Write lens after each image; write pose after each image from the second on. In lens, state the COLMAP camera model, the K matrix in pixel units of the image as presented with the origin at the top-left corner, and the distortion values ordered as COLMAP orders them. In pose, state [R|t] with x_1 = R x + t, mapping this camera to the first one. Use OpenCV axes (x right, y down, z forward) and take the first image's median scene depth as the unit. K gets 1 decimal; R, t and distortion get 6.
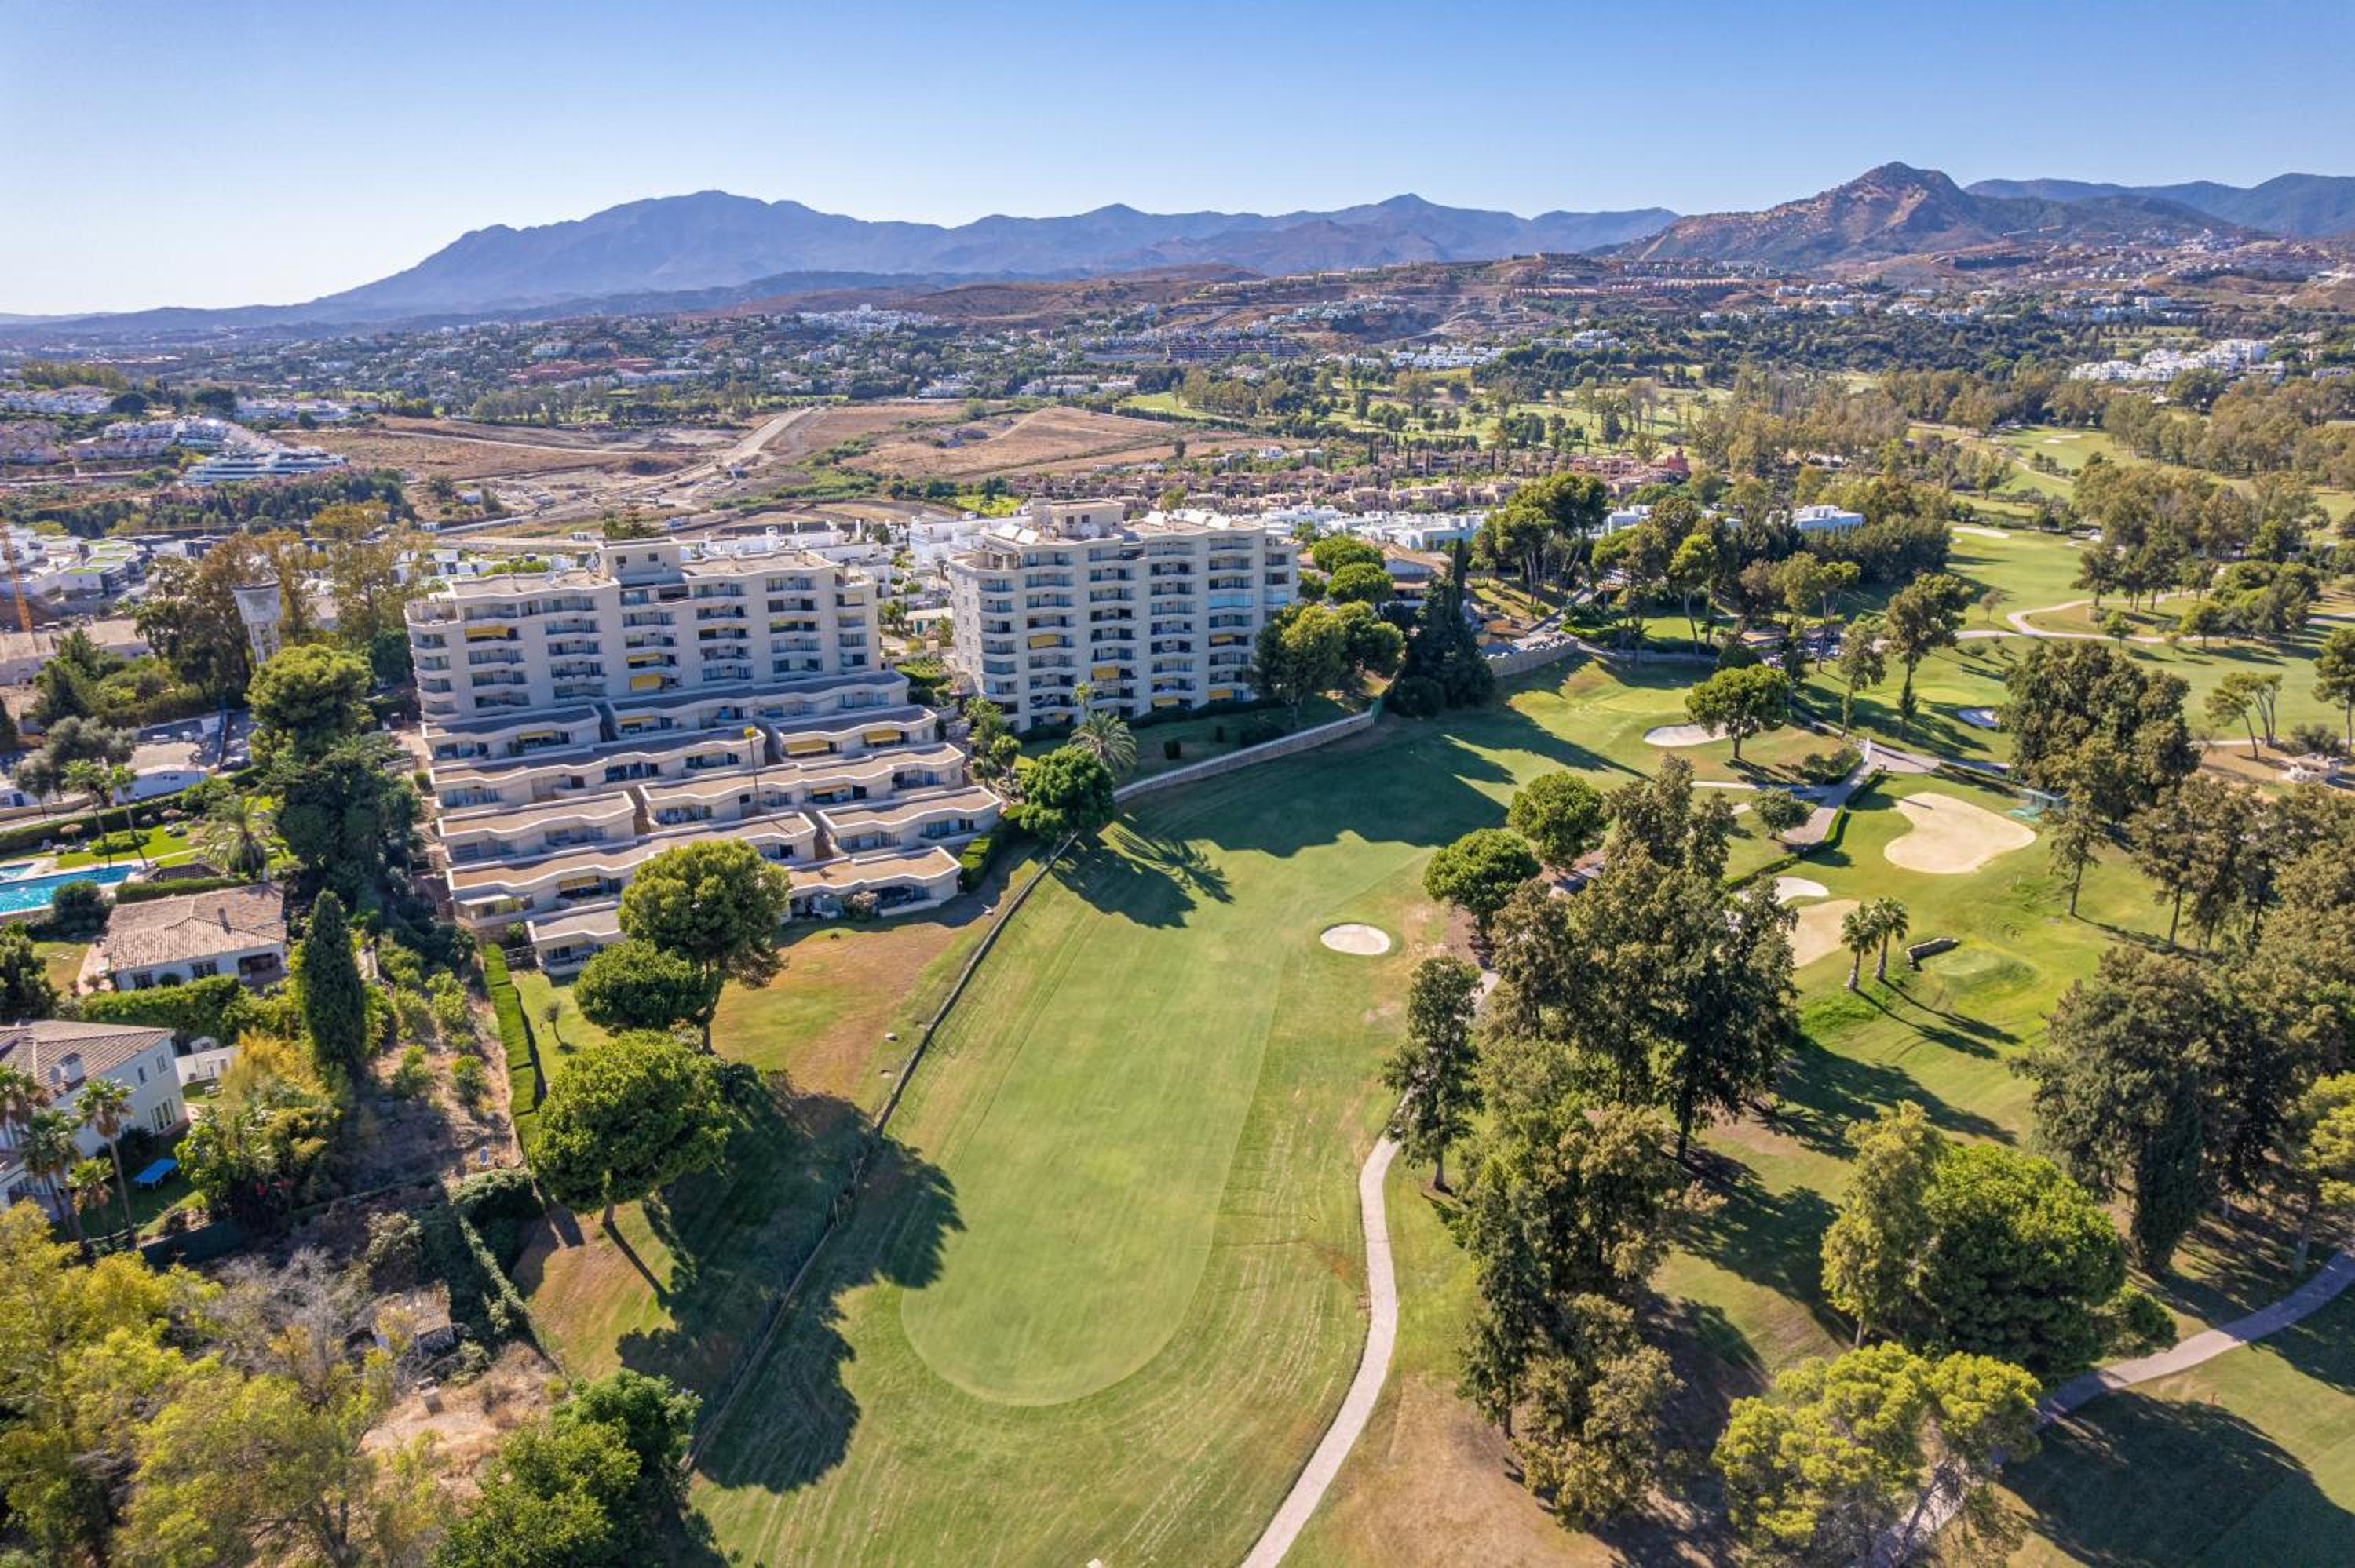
lens RADIAL K [[1510.4, 0, 1185.8], [0, 1510.4, 778.8], [0, 0, 1]] dist [-0.080558, 0.069331]
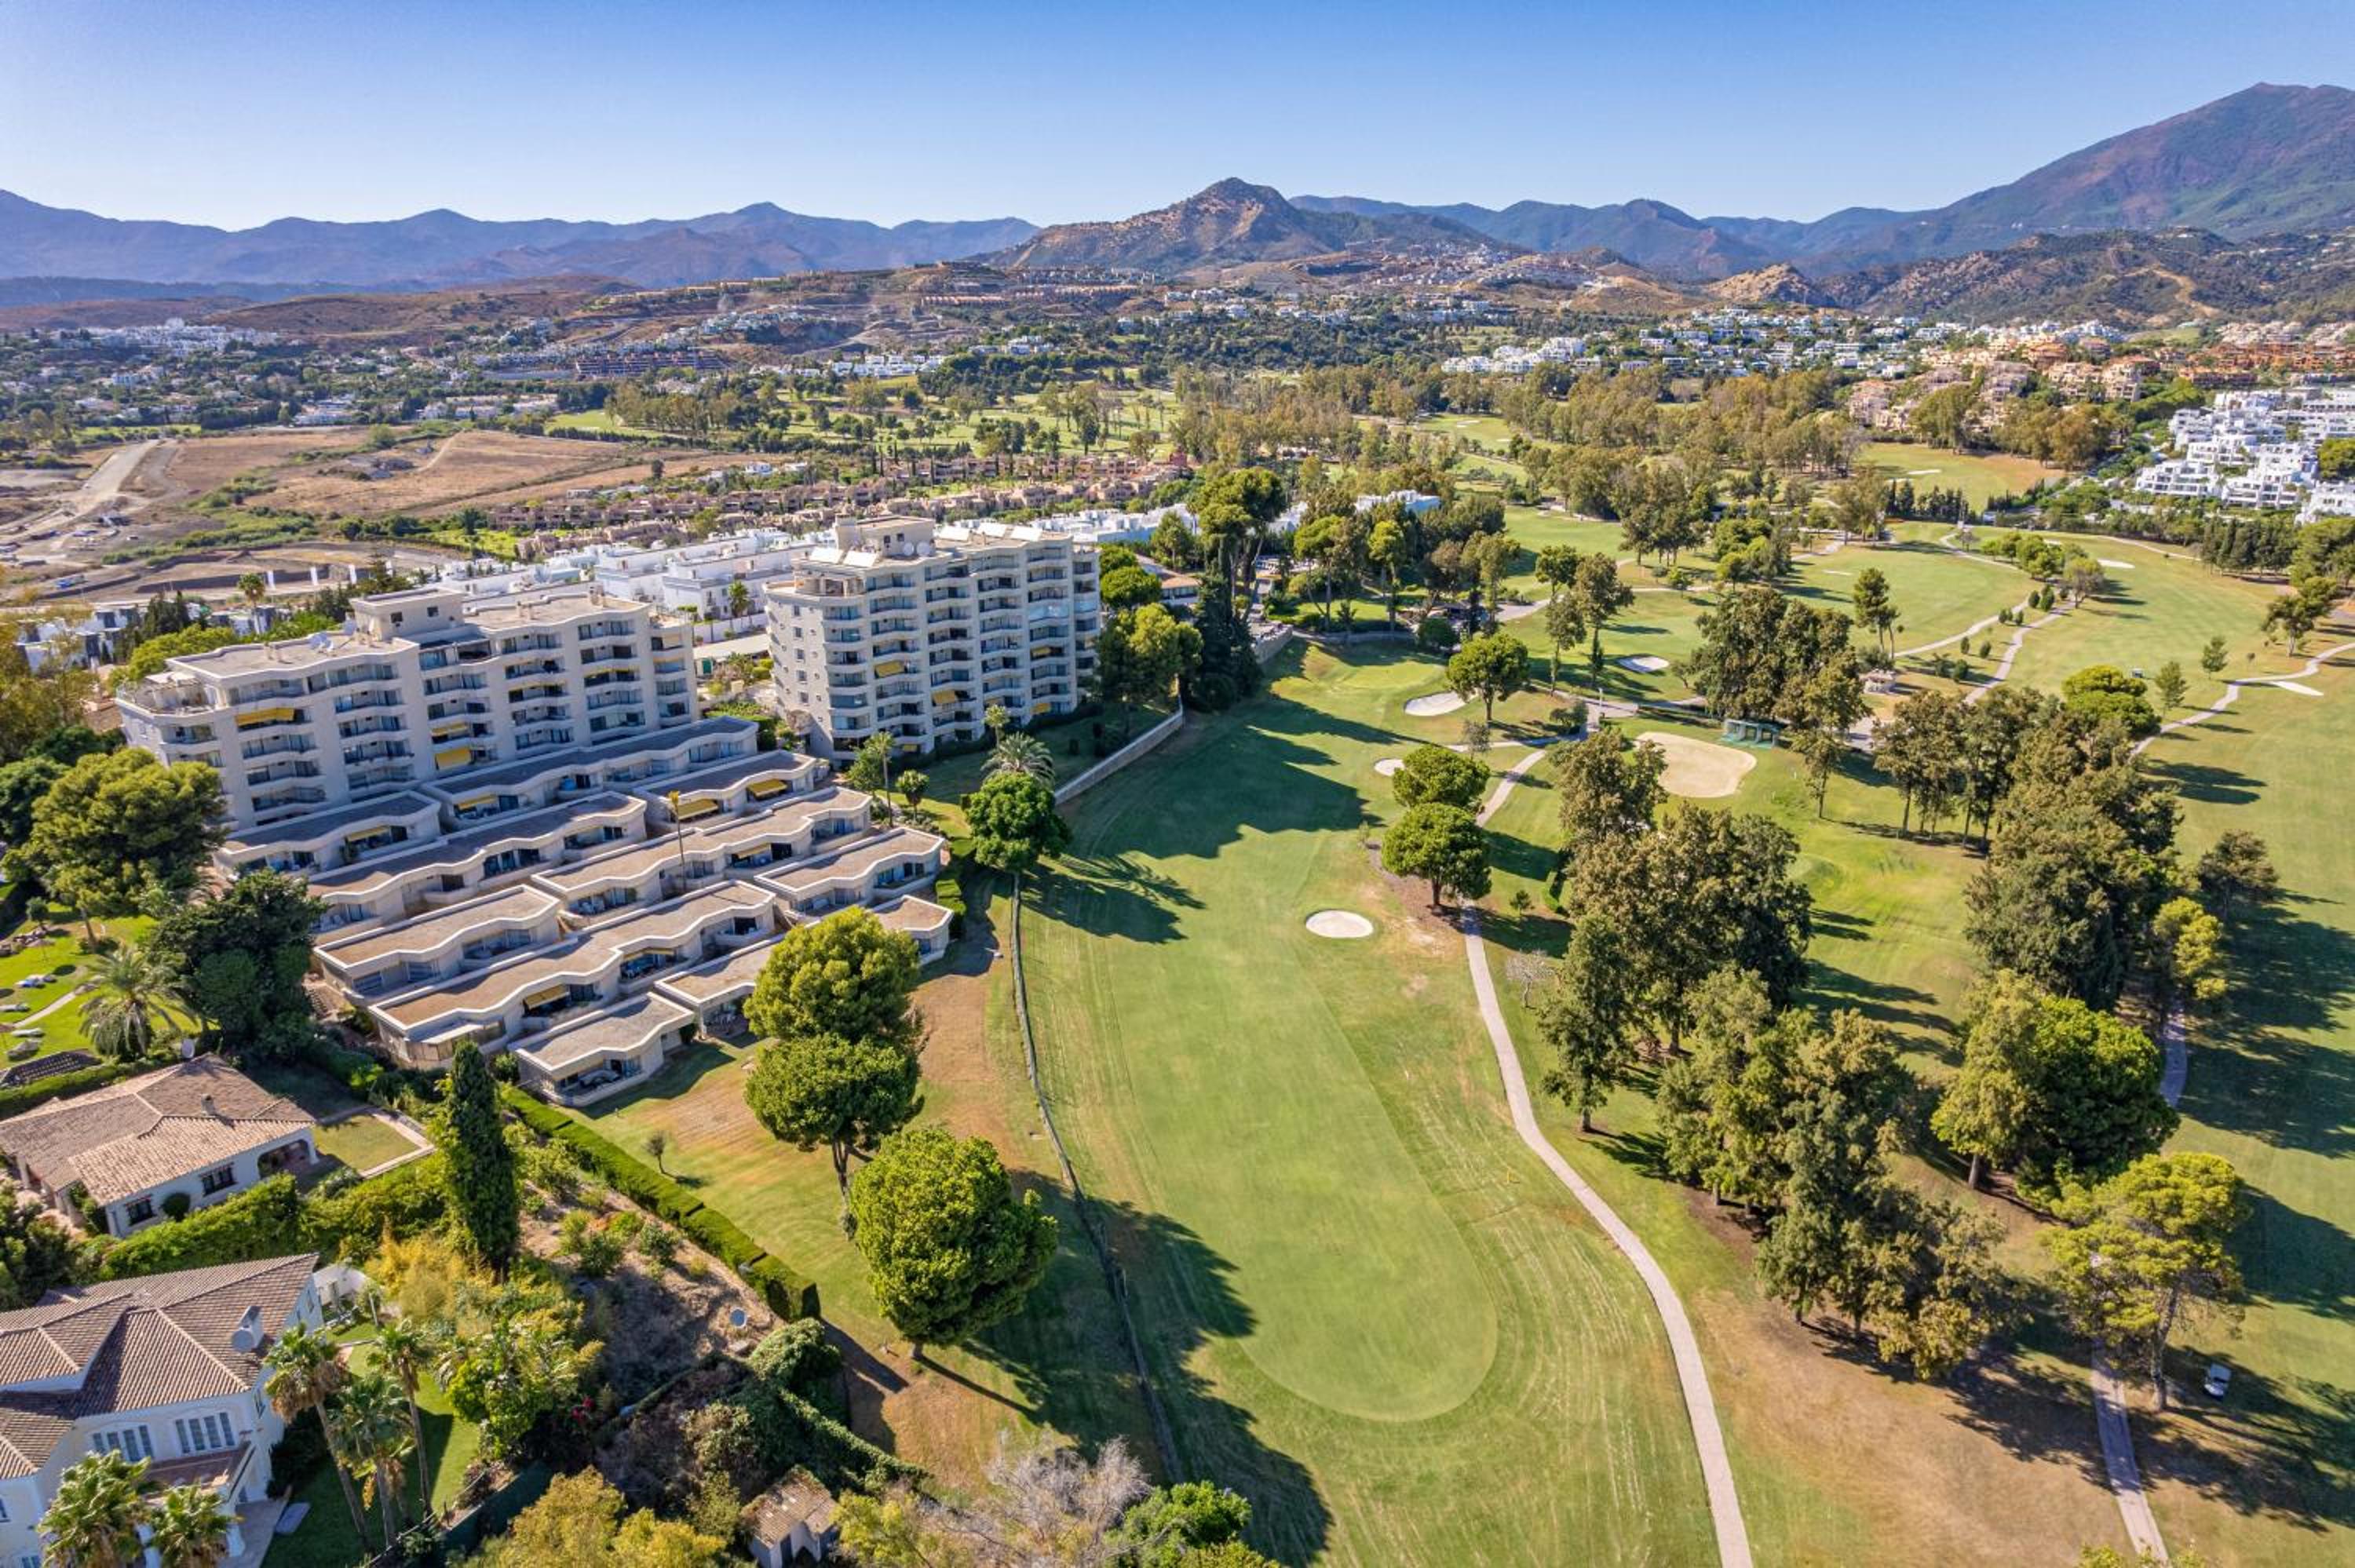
lens RADIAL K [[1510.4, 0, 1186.0], [0, 1510.4, 779.0], [0, 0, 1]] dist [-0.080558, 0.069331]
pose [[0.920588, -0.115949, 0.372926, -0.237633], [0.117853, 0.992872, 0.017775, -0.015368], [-0.372329, 0.027587, 0.927691, 0.053152]]
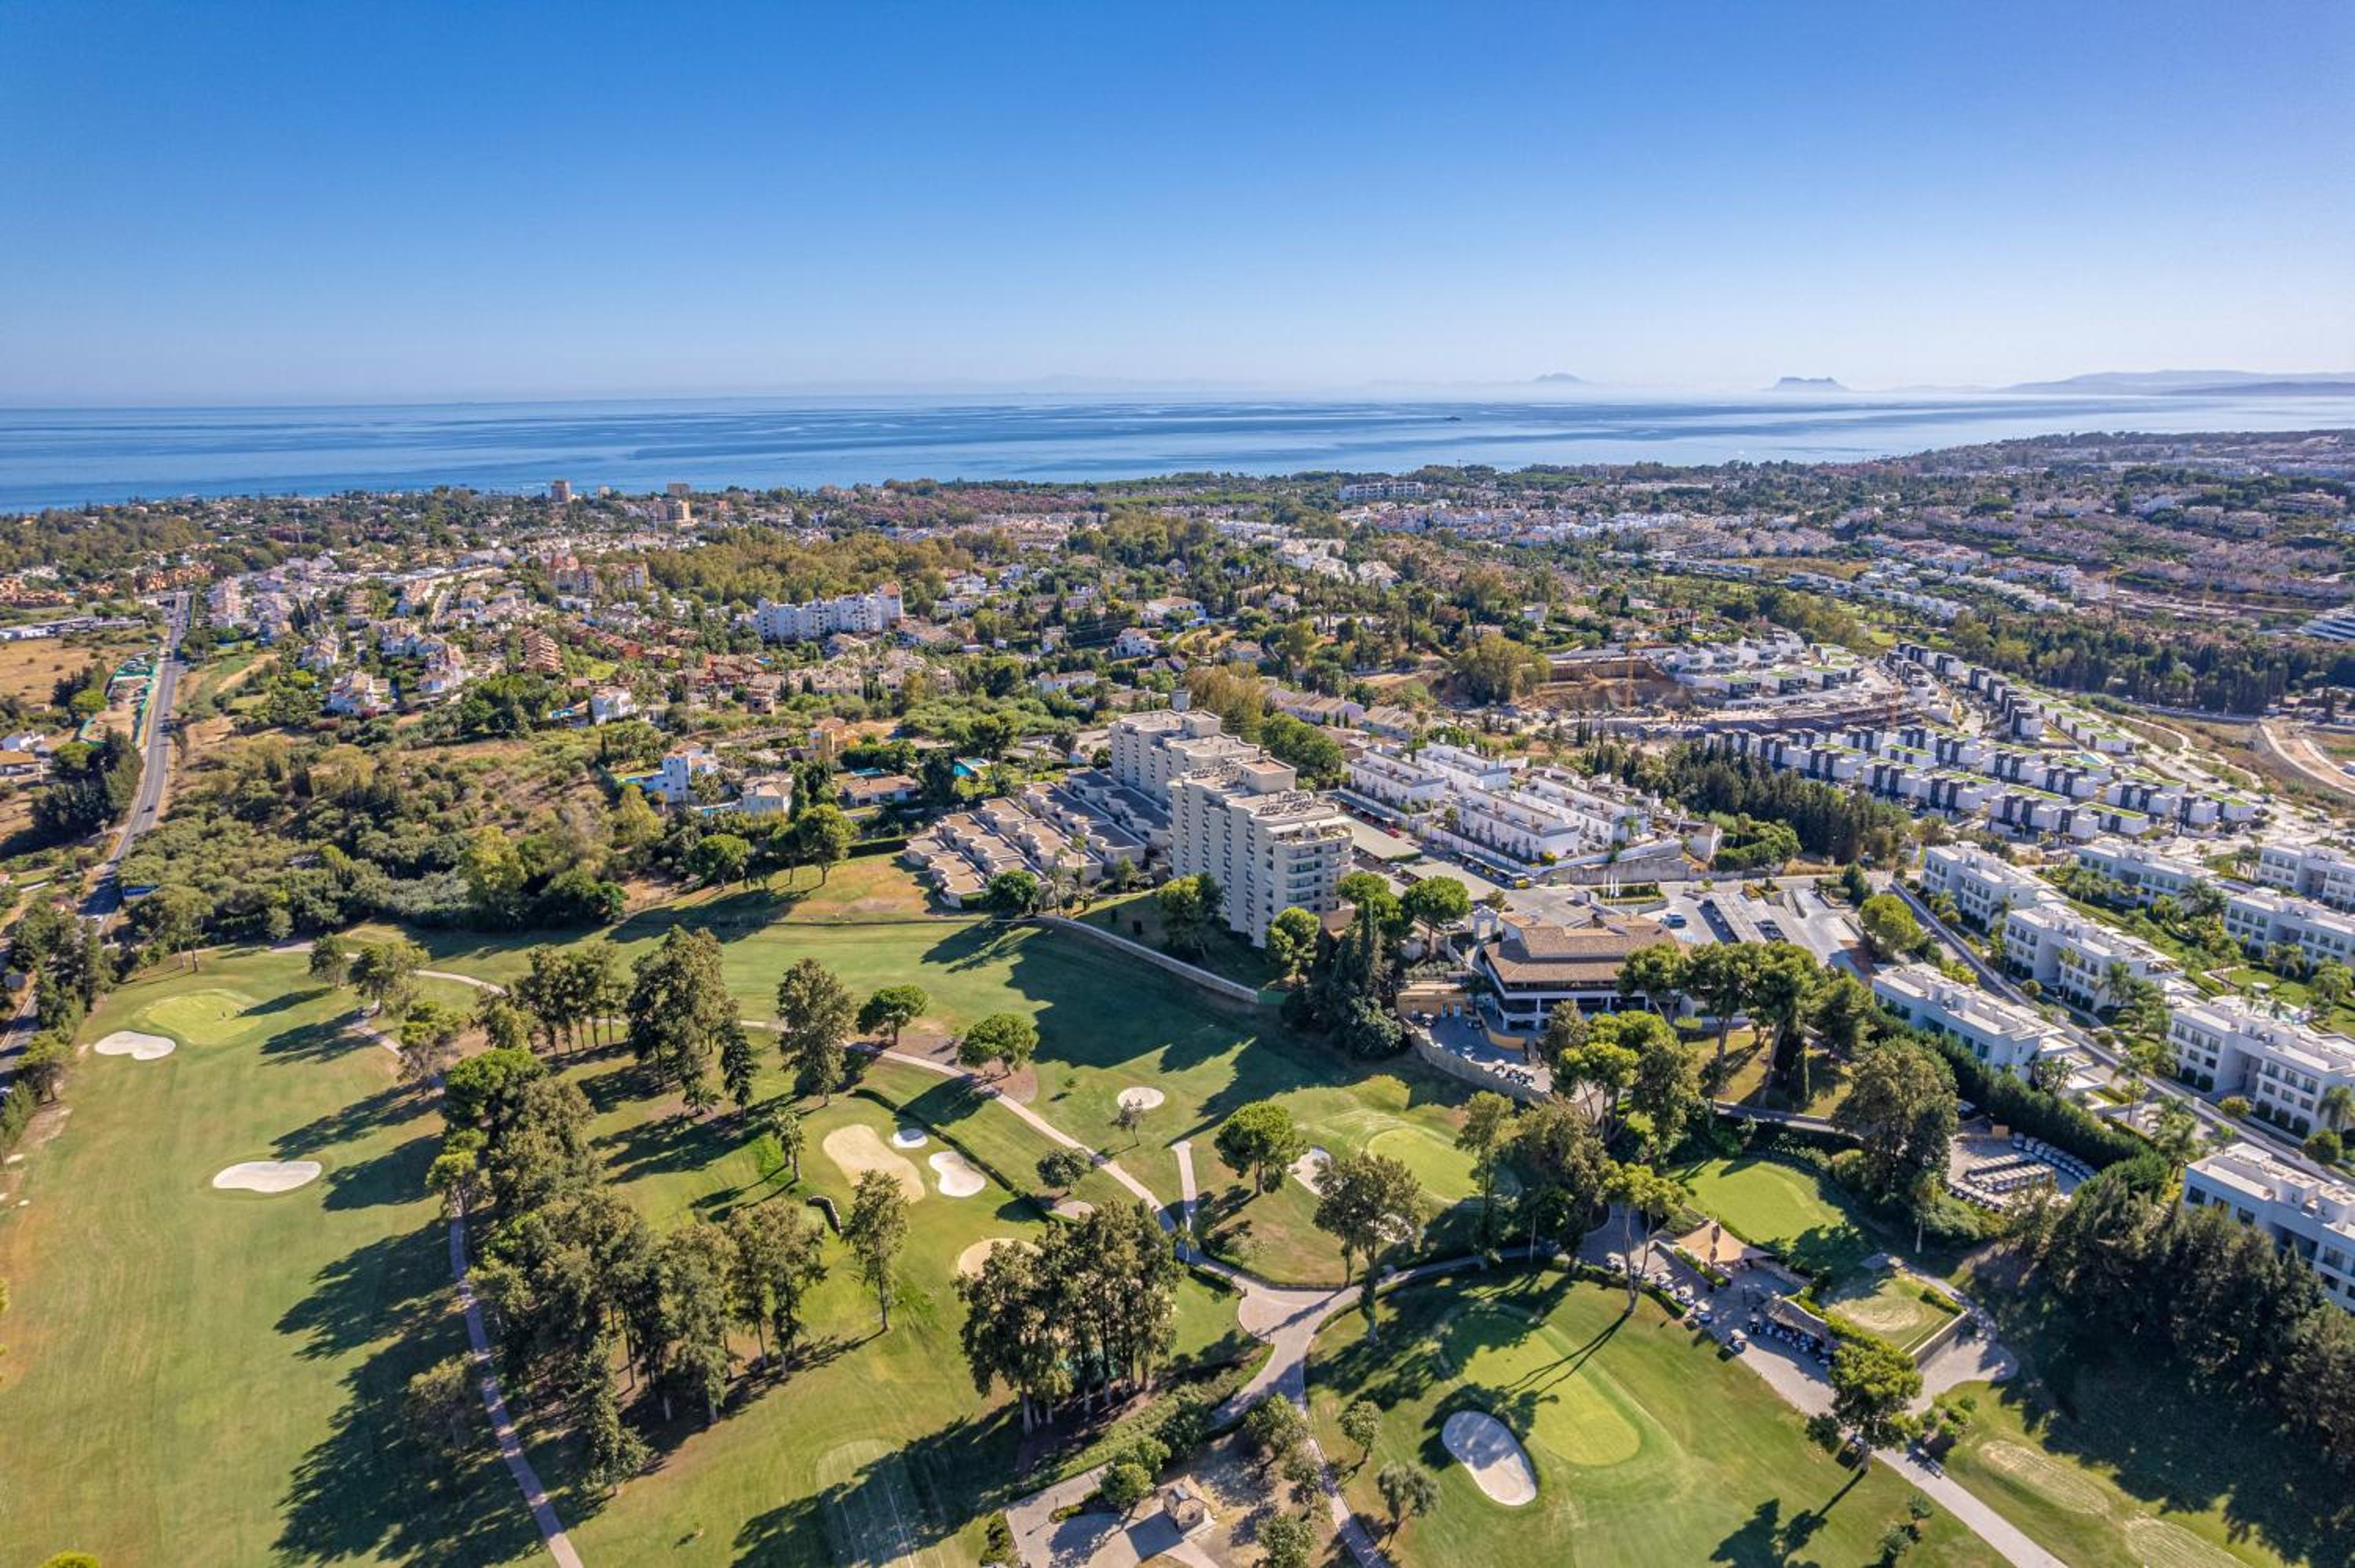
lens RADIAL K [[1510.4, 0, 1189.9], [0, 1510.4, 770.2], [0, 0, 1]] dist [-0.080558, 0.069331]
pose [[-0.051182, 0.255501, -0.965453, 1.136592], [-0.287599, 0.921997, 0.259247, -0.462526], [0.956383, 0.290932, 0.026292, 0.798765]]
